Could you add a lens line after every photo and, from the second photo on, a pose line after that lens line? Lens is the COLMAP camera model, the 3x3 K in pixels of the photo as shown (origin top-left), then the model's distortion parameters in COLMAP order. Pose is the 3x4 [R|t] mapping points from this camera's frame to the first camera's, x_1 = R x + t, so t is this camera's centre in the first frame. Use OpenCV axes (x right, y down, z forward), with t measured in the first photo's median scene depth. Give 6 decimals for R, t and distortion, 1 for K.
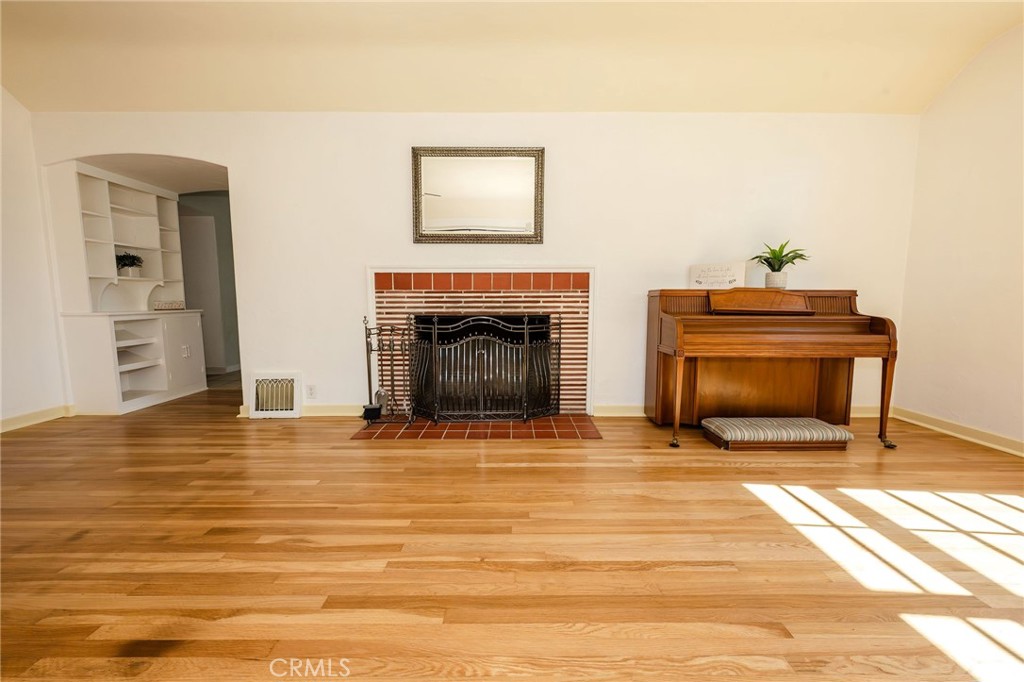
lens RADIAL K [[405.8, 0, 514.0], [0, 405.8, 341.0], [0, 0, 1]] dist [-0.002134, 0.000081]
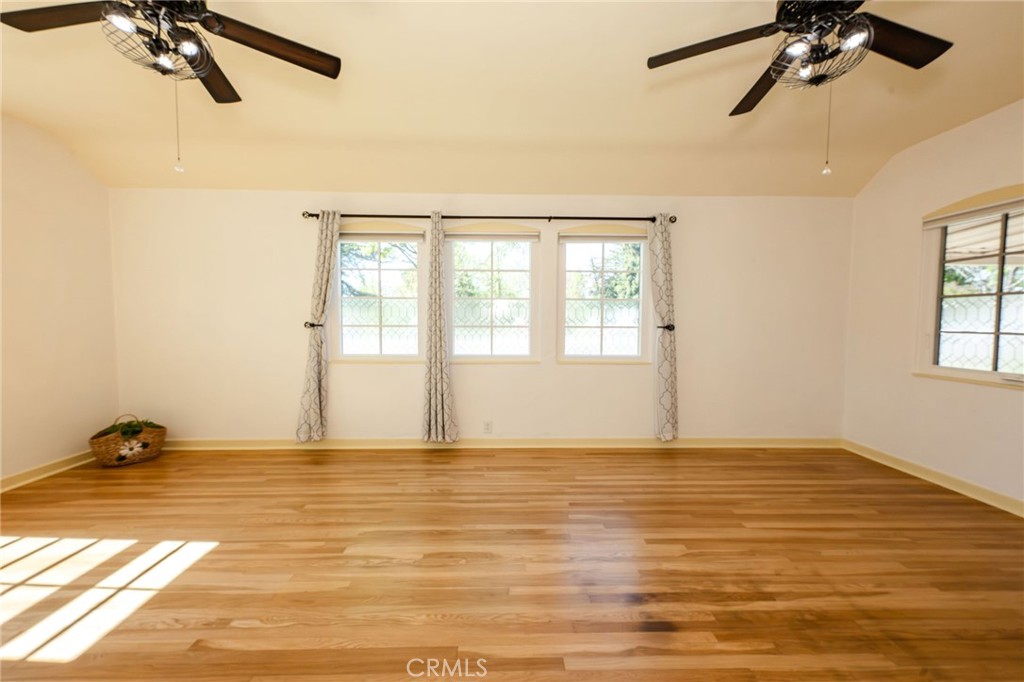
lens RADIAL K [[405.8, 0, 514.0], [0, 405.8, 341.0], [0, 0, 1]] dist [-0.002134, 0.000081]
pose [[-0.999688, -0.005321, -0.024403, -0.113264], [-0.008853, 0.989093, 0.147023, -0.159618], [0.023355, 0.147193, -0.988832, 0.762703]]
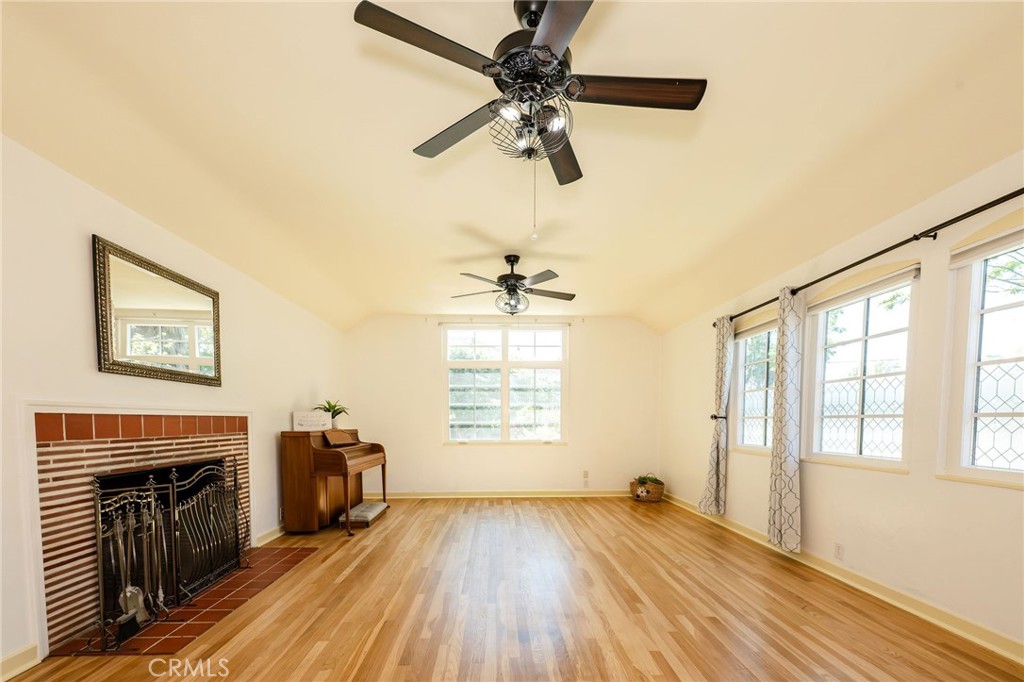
lens RADIAL K [[425.2, 0, 513.7], [0, 425.2, 444.8], [0, 0, 1]] dist [-0.001746, -0.000329]
pose [[-0.034106, -0.055622, 0.997869, -0.971031], [0.098798, 0.993372, 0.058749, -0.089333], [-0.994523, 0.100591, -0.028385, 0.331574]]
